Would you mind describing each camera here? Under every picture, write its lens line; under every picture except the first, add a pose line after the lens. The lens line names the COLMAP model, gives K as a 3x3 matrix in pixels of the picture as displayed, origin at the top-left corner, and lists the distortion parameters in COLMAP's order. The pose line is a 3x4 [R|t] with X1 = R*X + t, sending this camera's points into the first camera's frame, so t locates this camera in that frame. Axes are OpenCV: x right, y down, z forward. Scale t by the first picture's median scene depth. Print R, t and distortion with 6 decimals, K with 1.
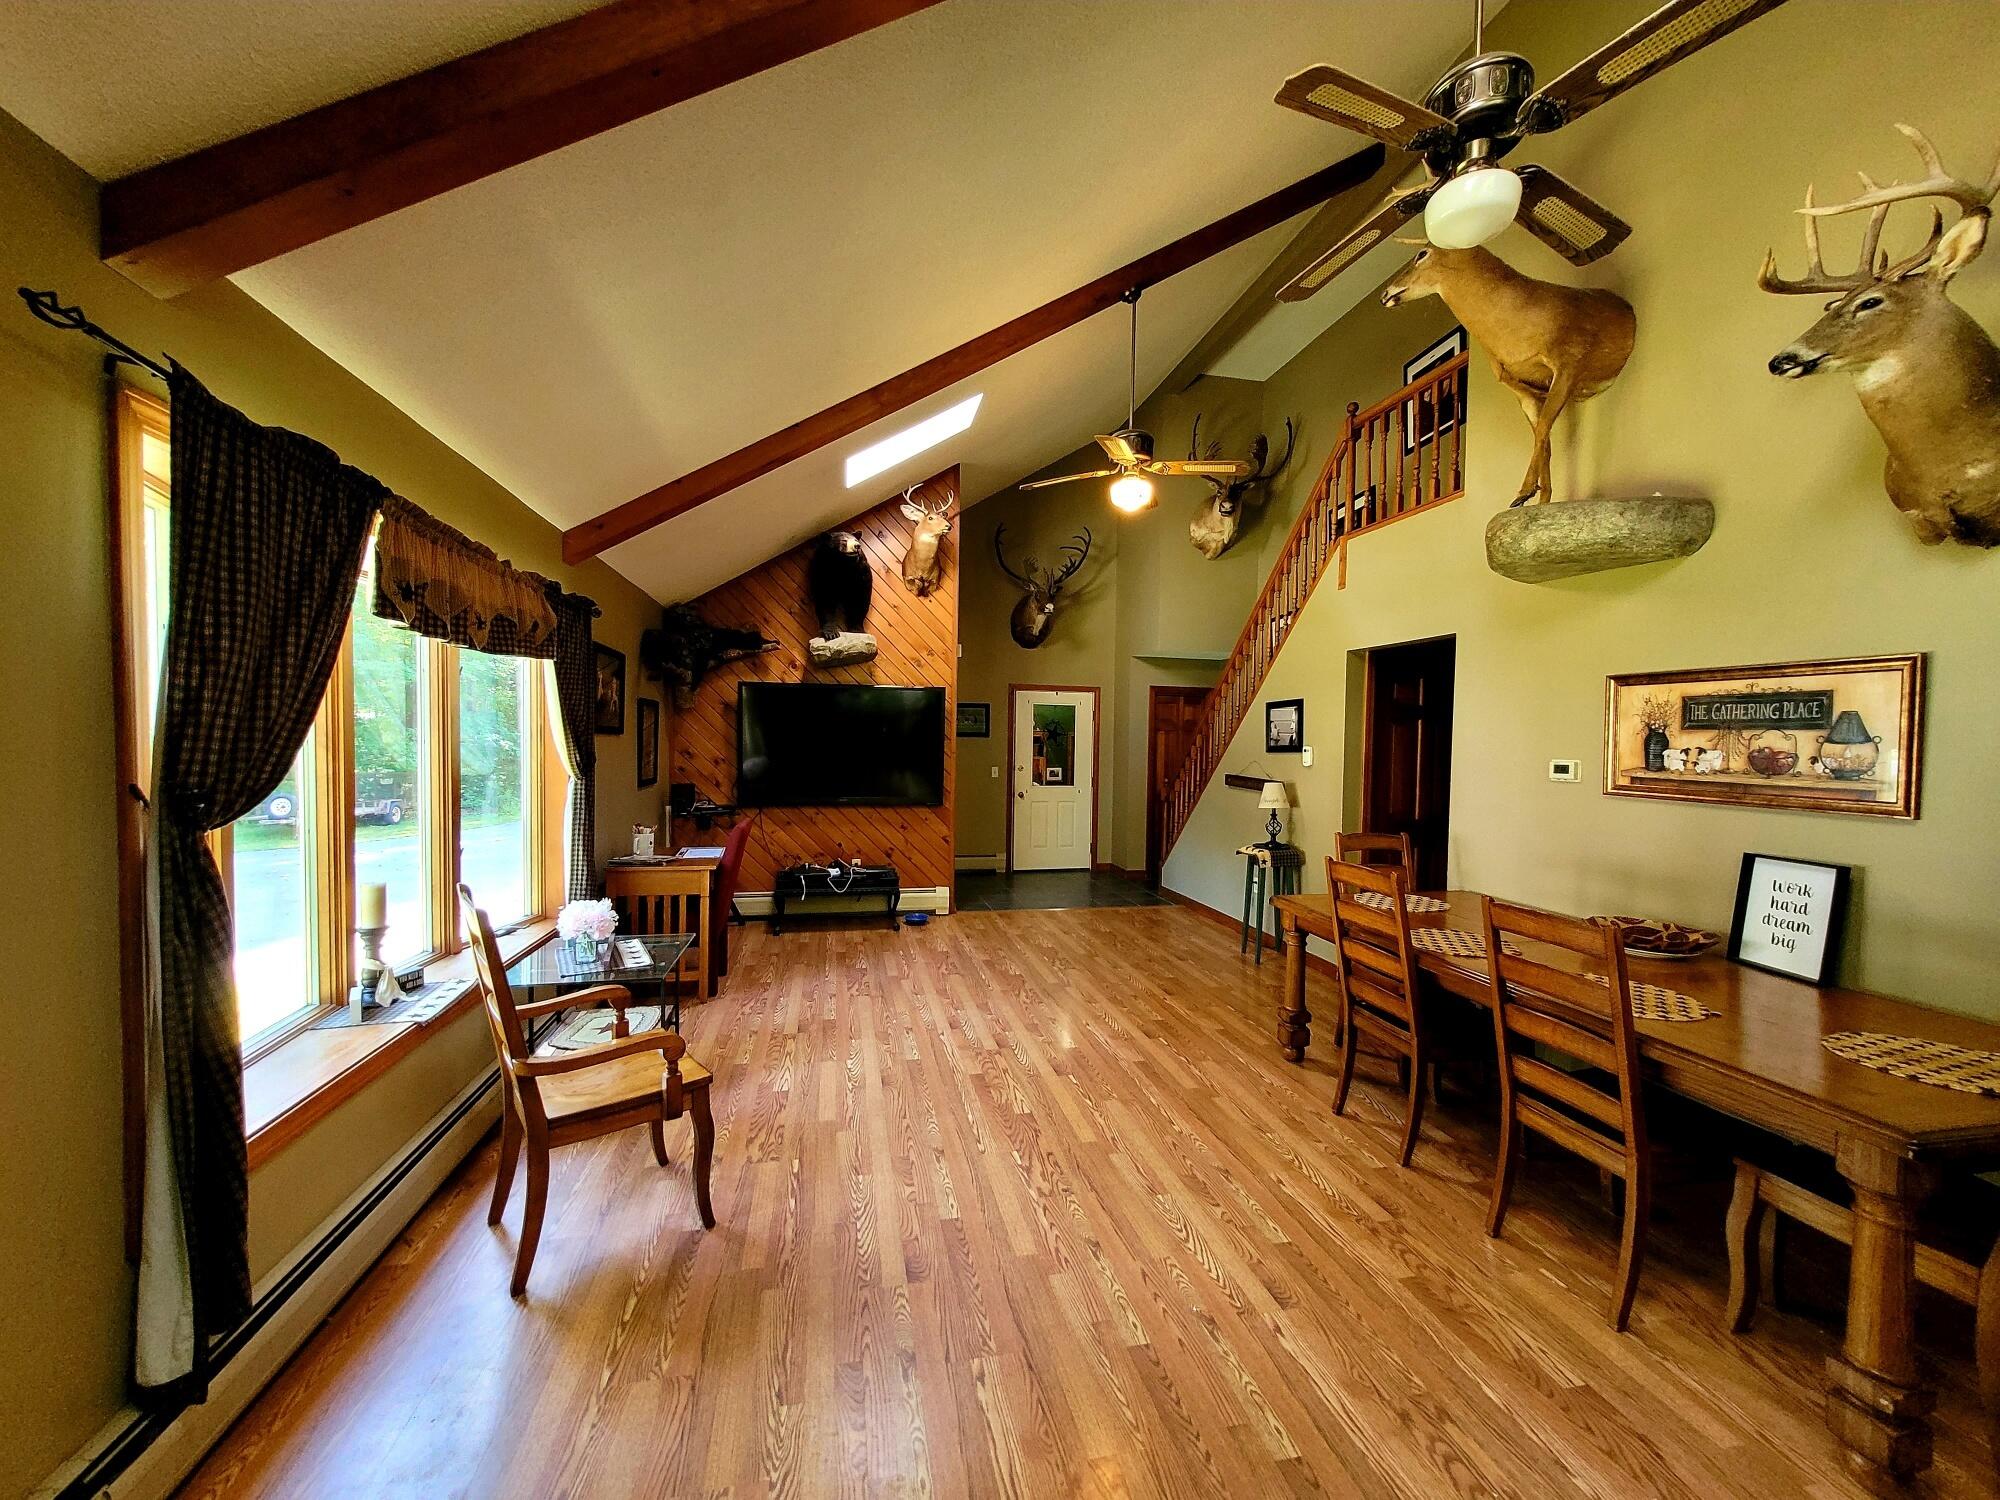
lens RADIAL K [[781.3, 0, 1010.1], [0, 781.3, 757.6], [0, 0, 1]] dist [0.005576, -0.001314]
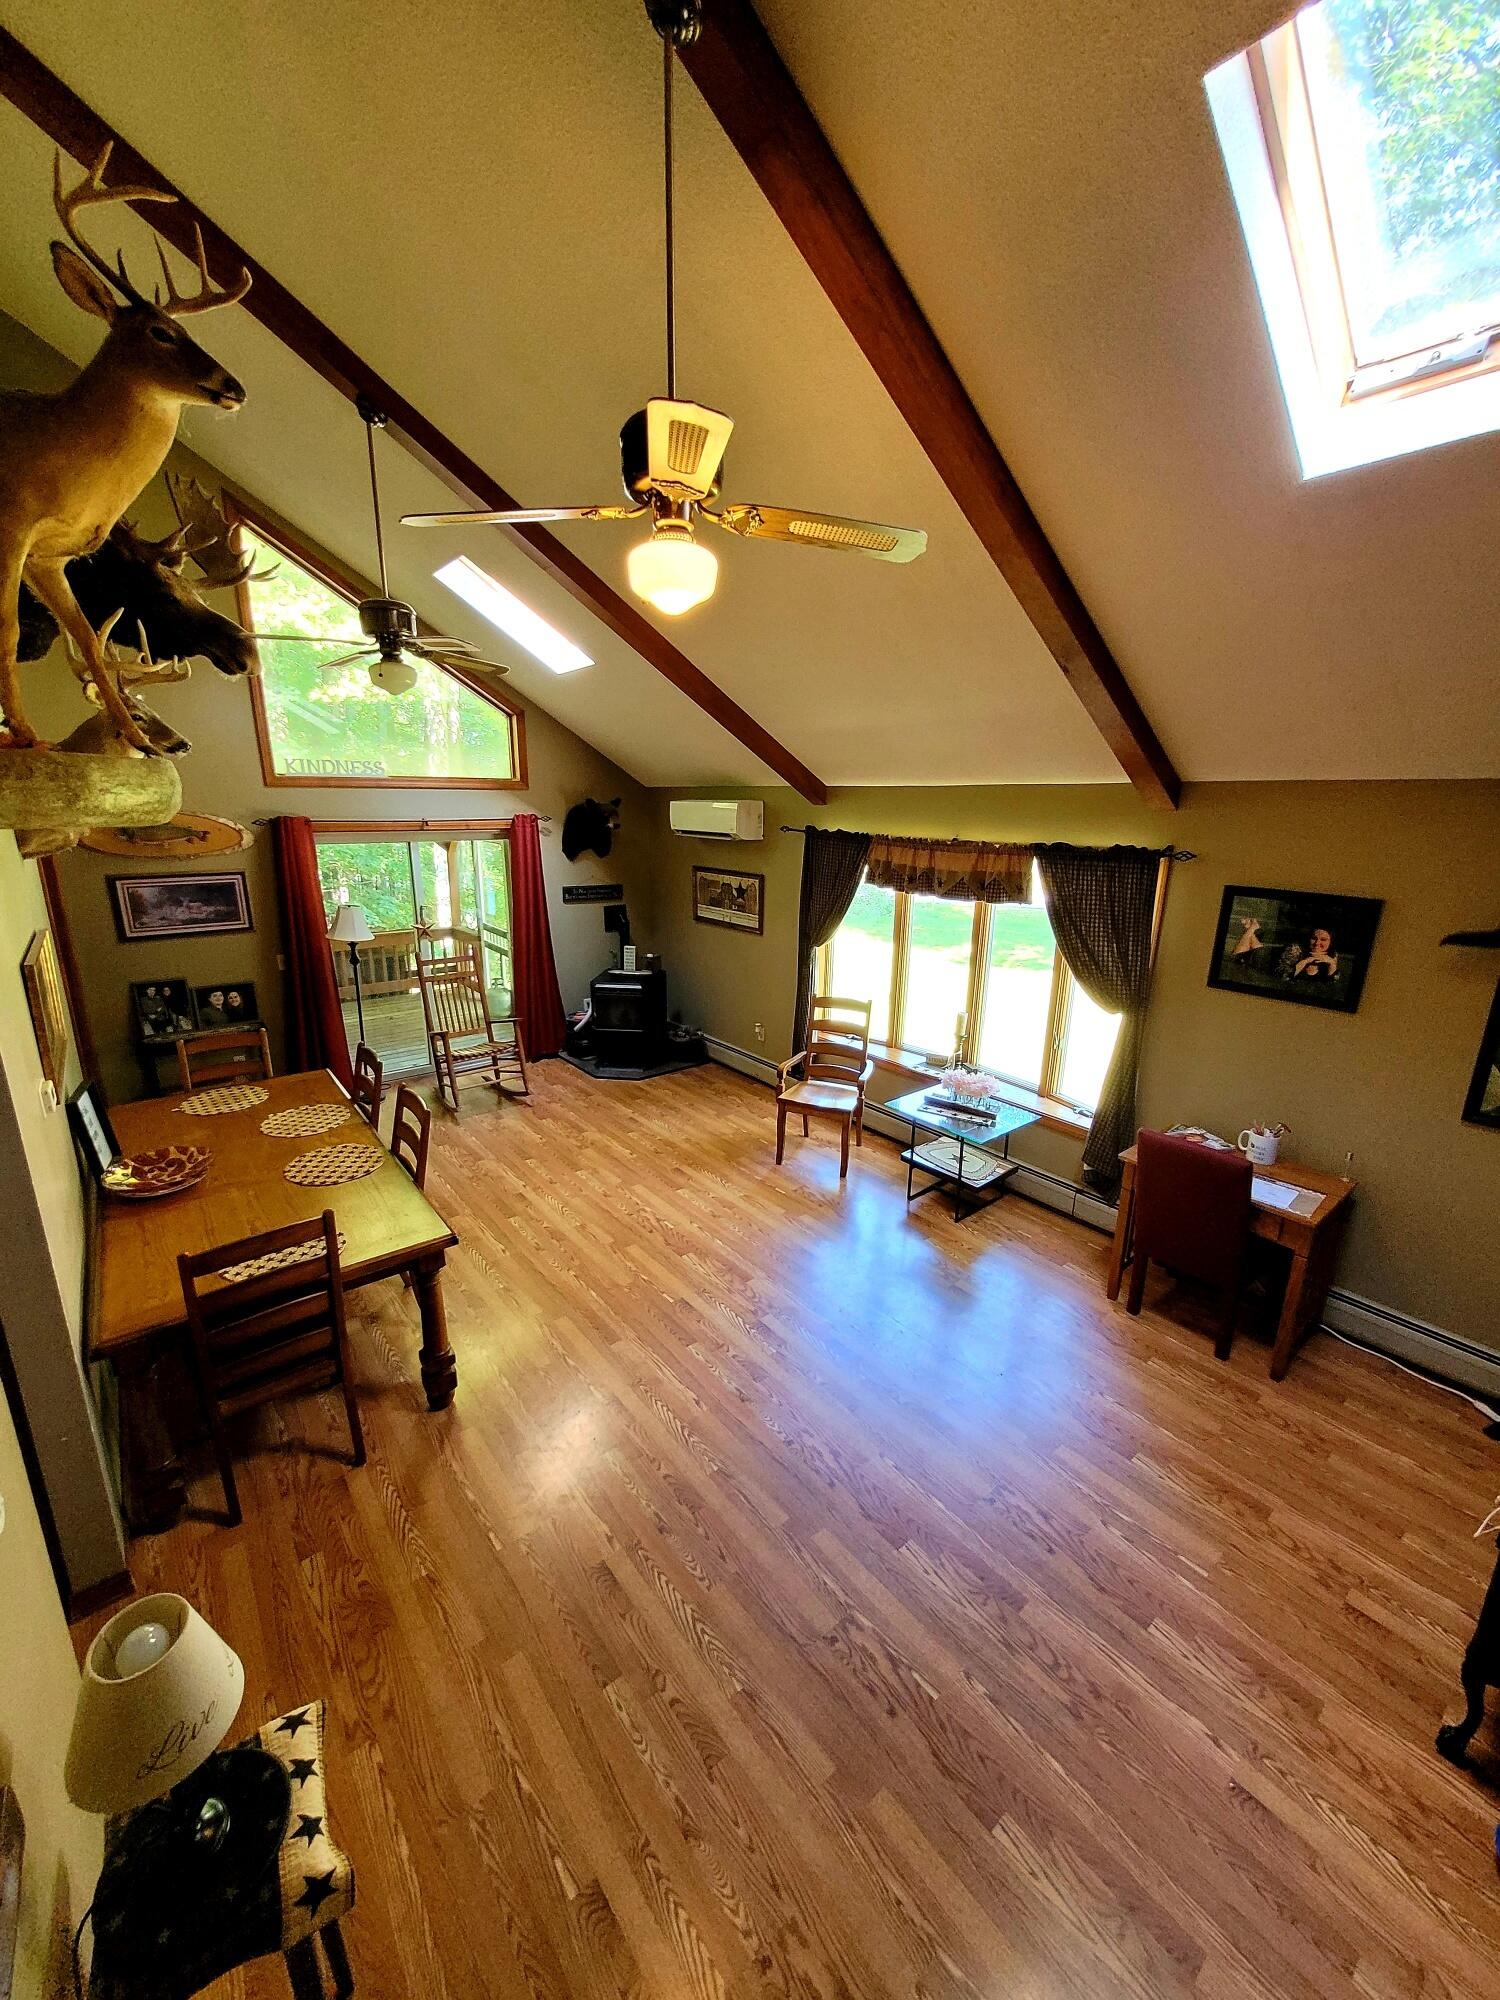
lens RADIAL K [[781.3, 0, 737.0], [0, 781.3, 1011.2], [0, 0, 1]] dist [0.005576, -0.001314]
pose [[-0.901170, 0.087784, -0.424485, 0.369426], [-0.036633, 0.960352, 0.276373, -0.248481], [0.431916, 0.264609, -0.862224, 1.642229]]
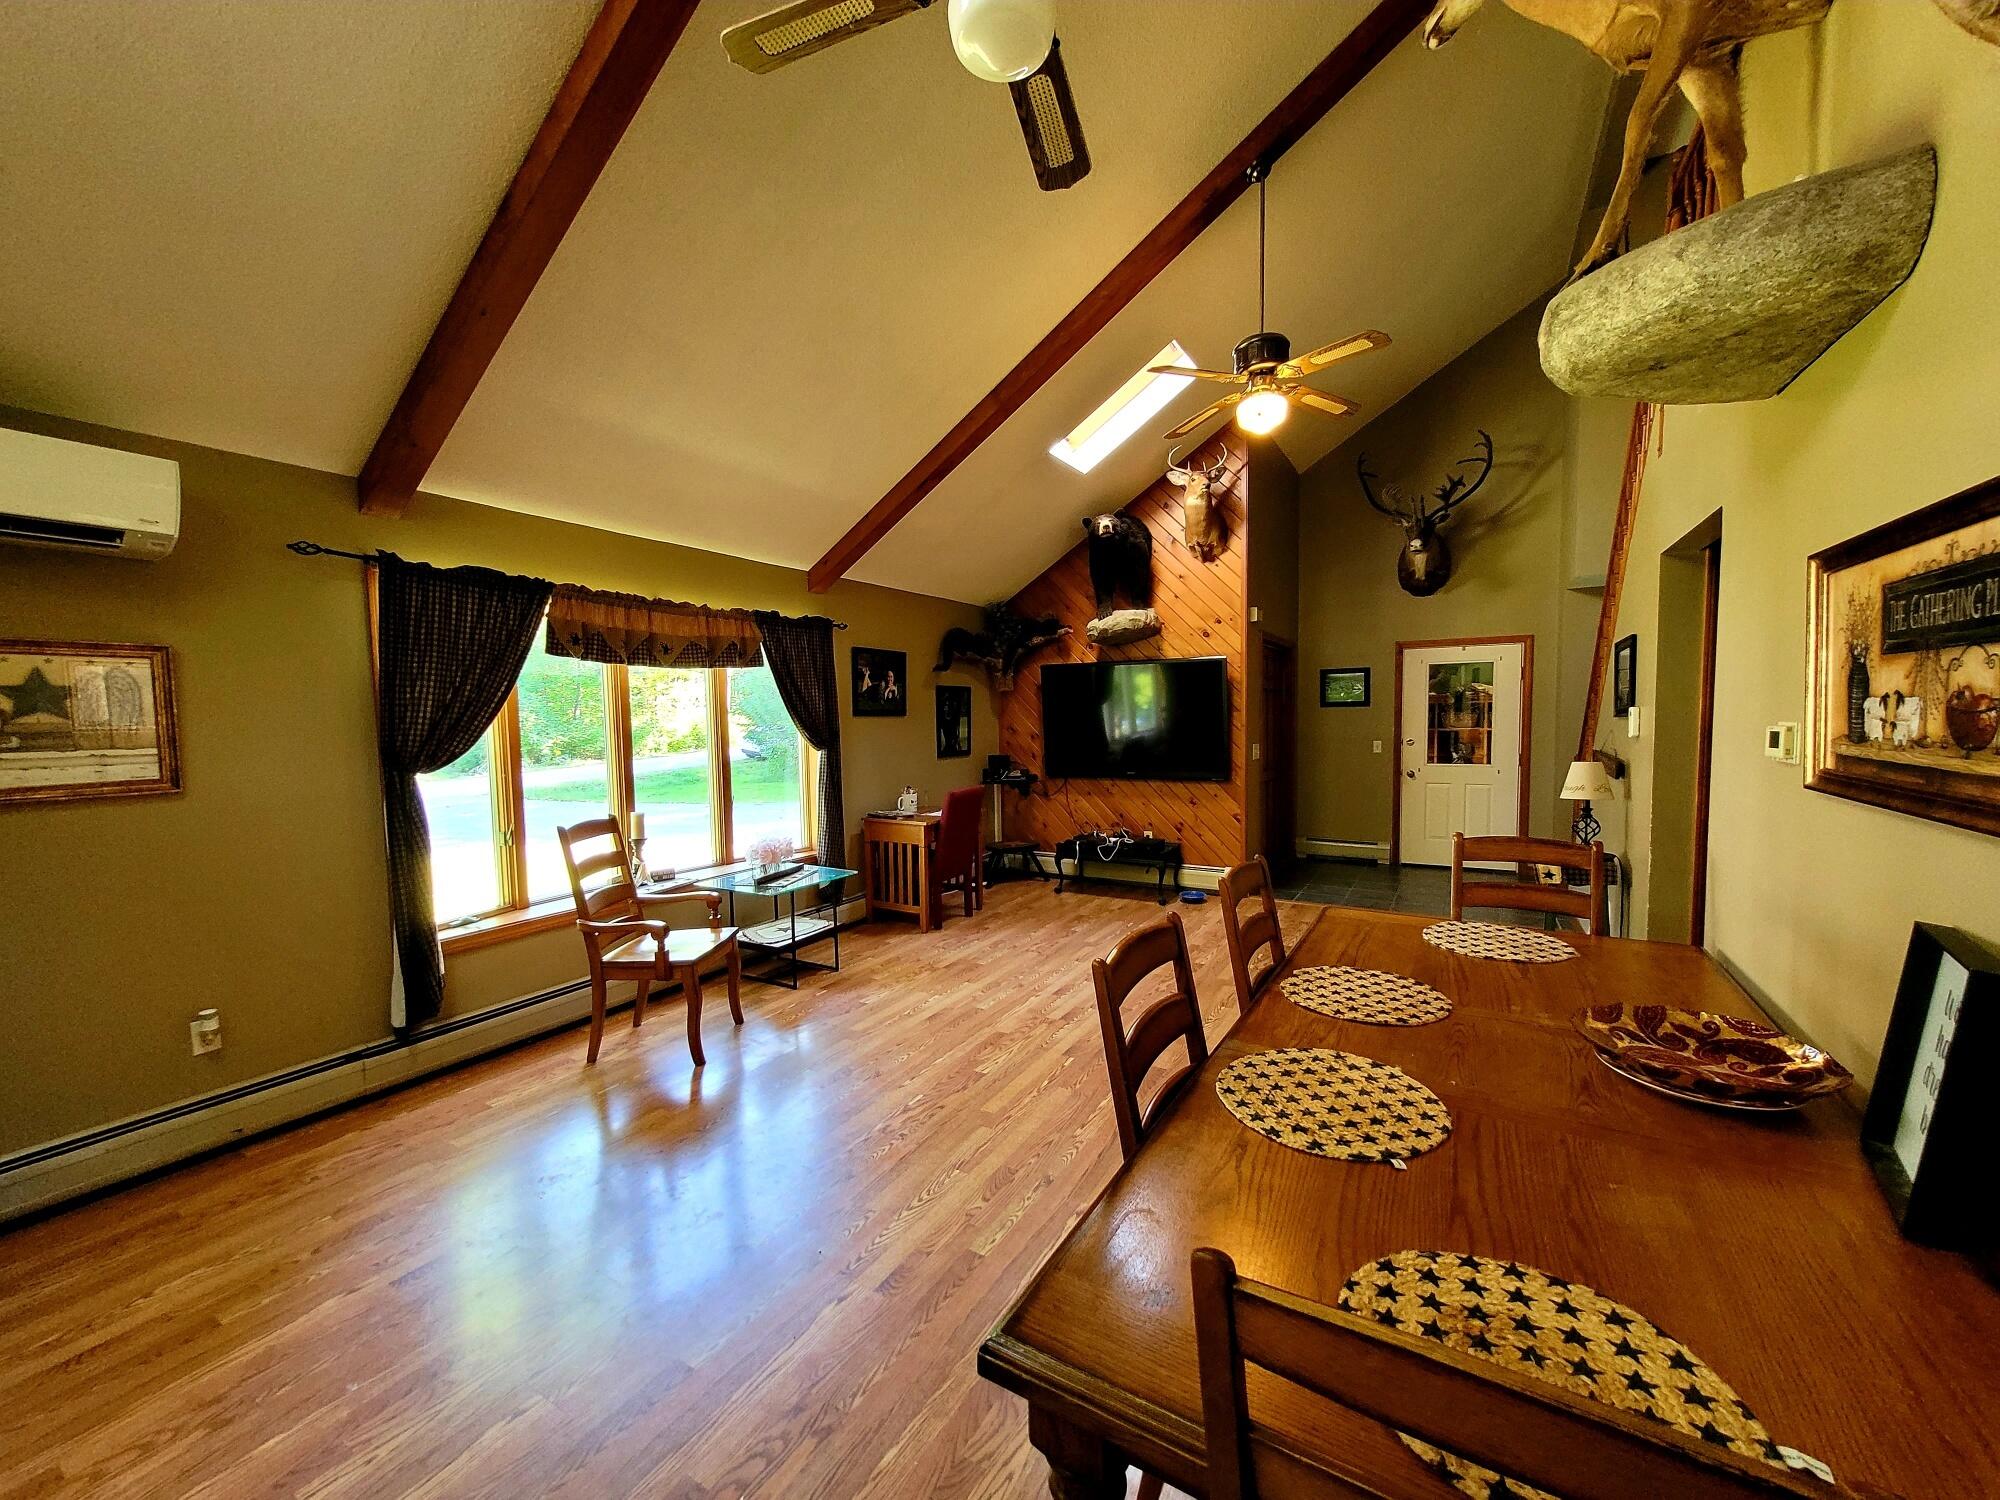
lens RADIAL K [[781.3, 0, 1009.8], [0, 781.3, 755.3], [0, 0, 1]] dist [0.005576, -0.001314]
pose [[0.732394, 0.008580, -0.680827, 0.595440], [0.011470, 0.999623, 0.024937, 0.005441], [0.680785, -0.026072, 0.732019, 0.217250]]
